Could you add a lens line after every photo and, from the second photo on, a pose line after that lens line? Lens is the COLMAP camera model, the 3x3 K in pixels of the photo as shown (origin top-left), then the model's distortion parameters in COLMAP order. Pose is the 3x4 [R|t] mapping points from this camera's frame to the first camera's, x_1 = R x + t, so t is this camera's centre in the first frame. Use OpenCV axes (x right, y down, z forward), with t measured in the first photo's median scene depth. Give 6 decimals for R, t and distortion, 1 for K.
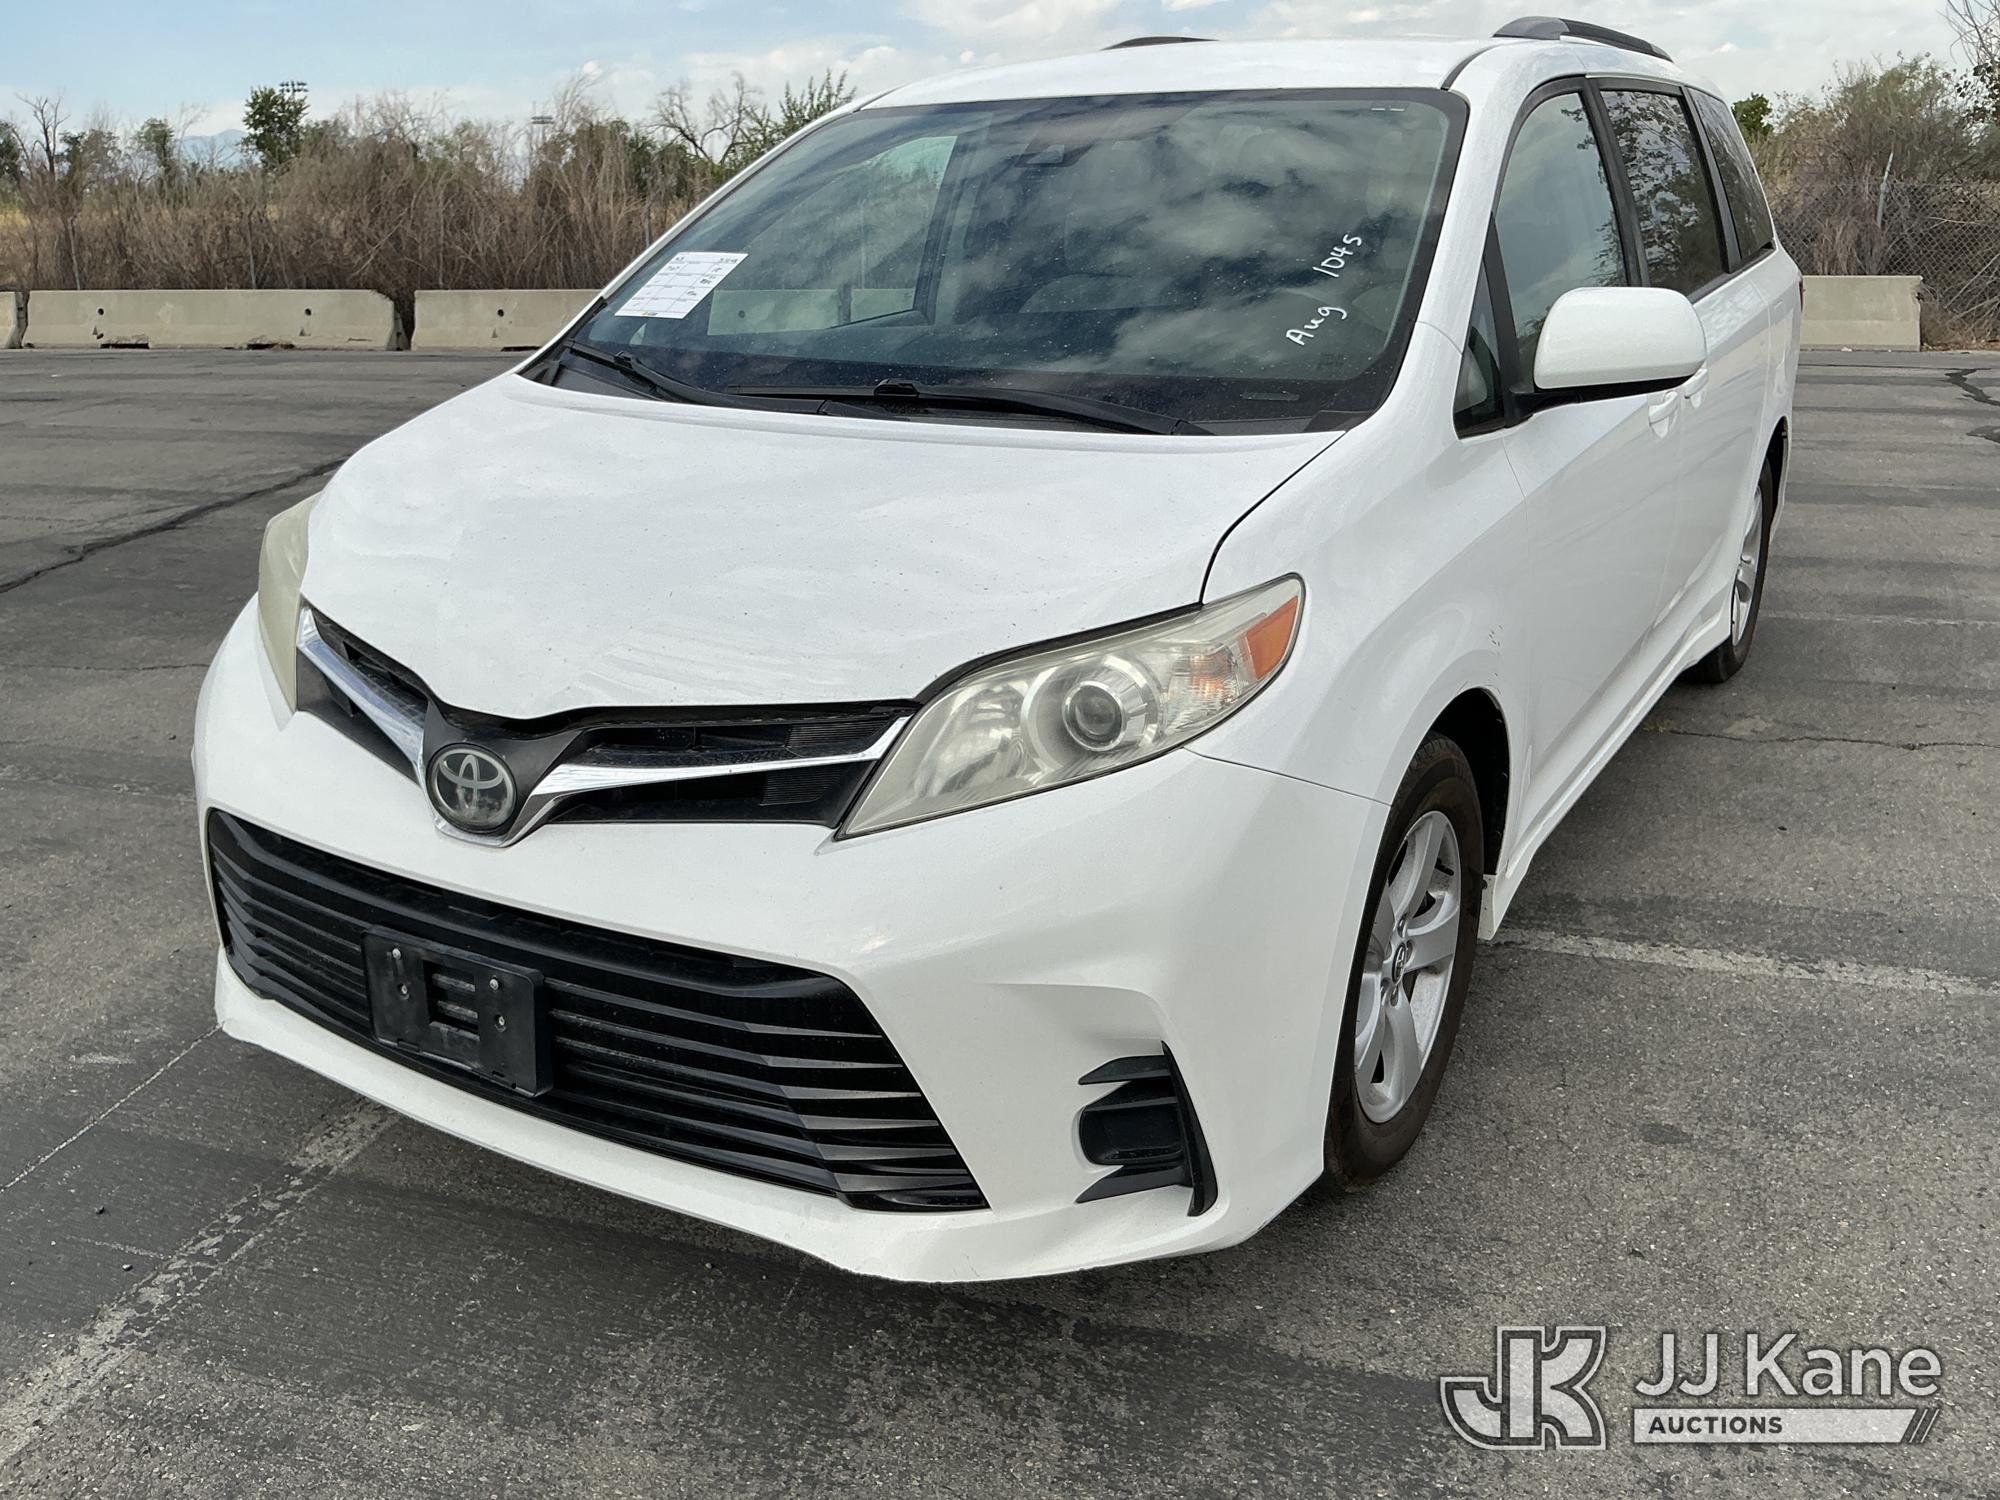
lens RADIAL K [[1673.1, 0, 994.3], [0, 1673.1, 744.0], [0, 0, 1]] dist [0.016720, -0.001074]
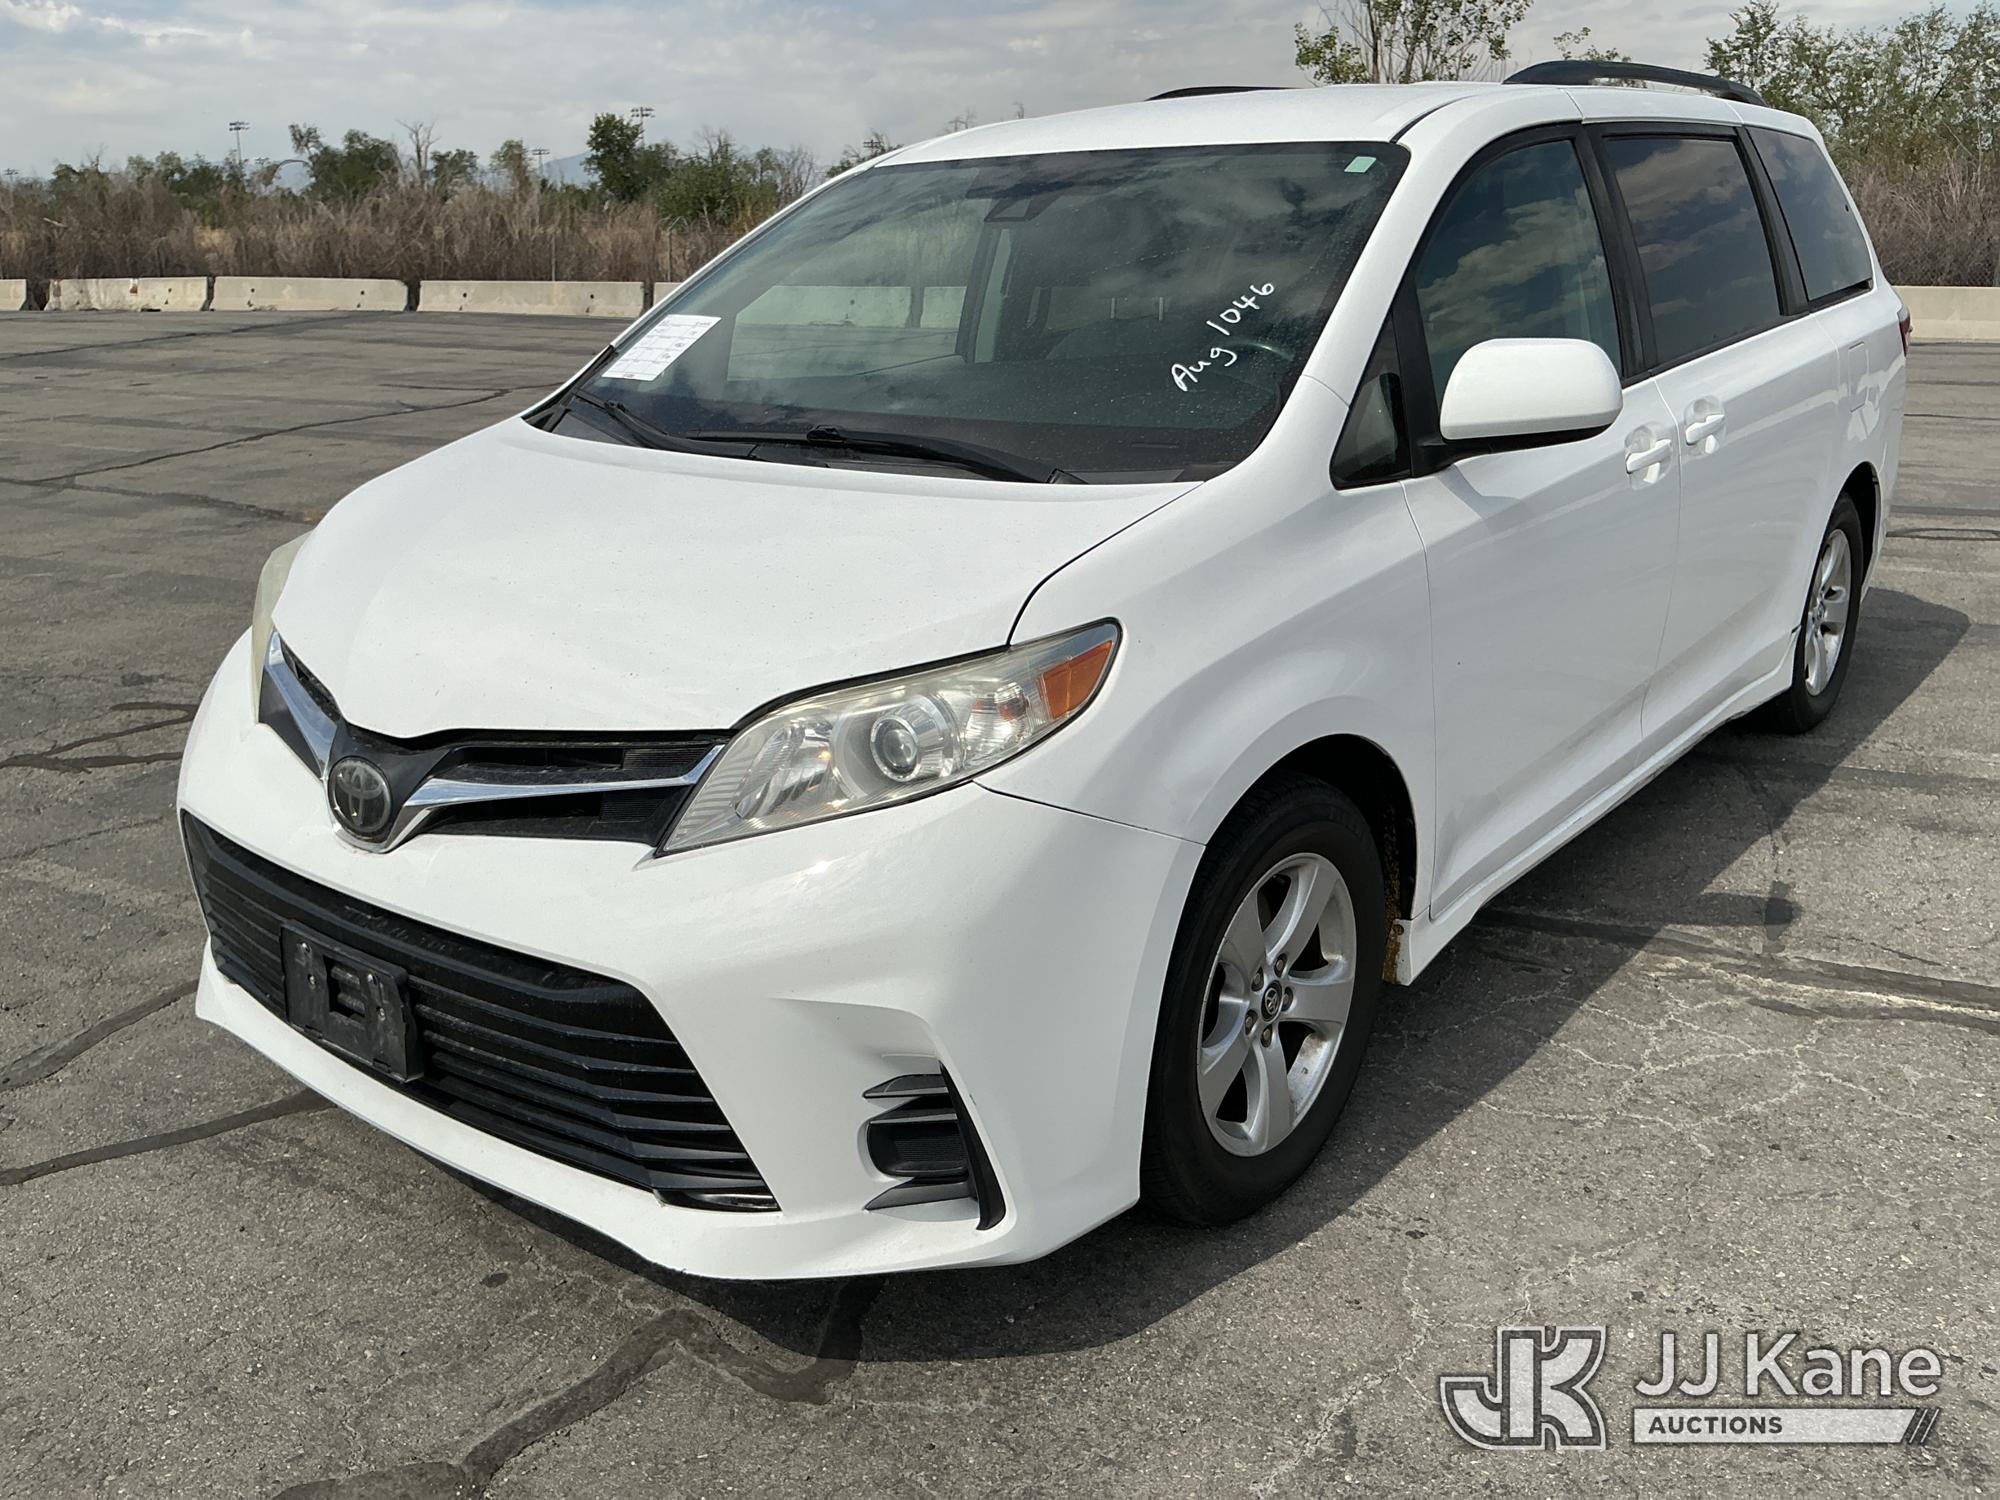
lens RADIAL K [[1673.1, 0, 994.3], [0, 1673.1, 744.0], [0, 0, 1]] dist [0.016720, -0.001074]
pose [[0.991483, 0.028993, -0.126970, 0.245783], [-0.031553, 0.999336, -0.018198, -0.002186], [0.126358, 0.022049, 0.991740, -0.036550]]
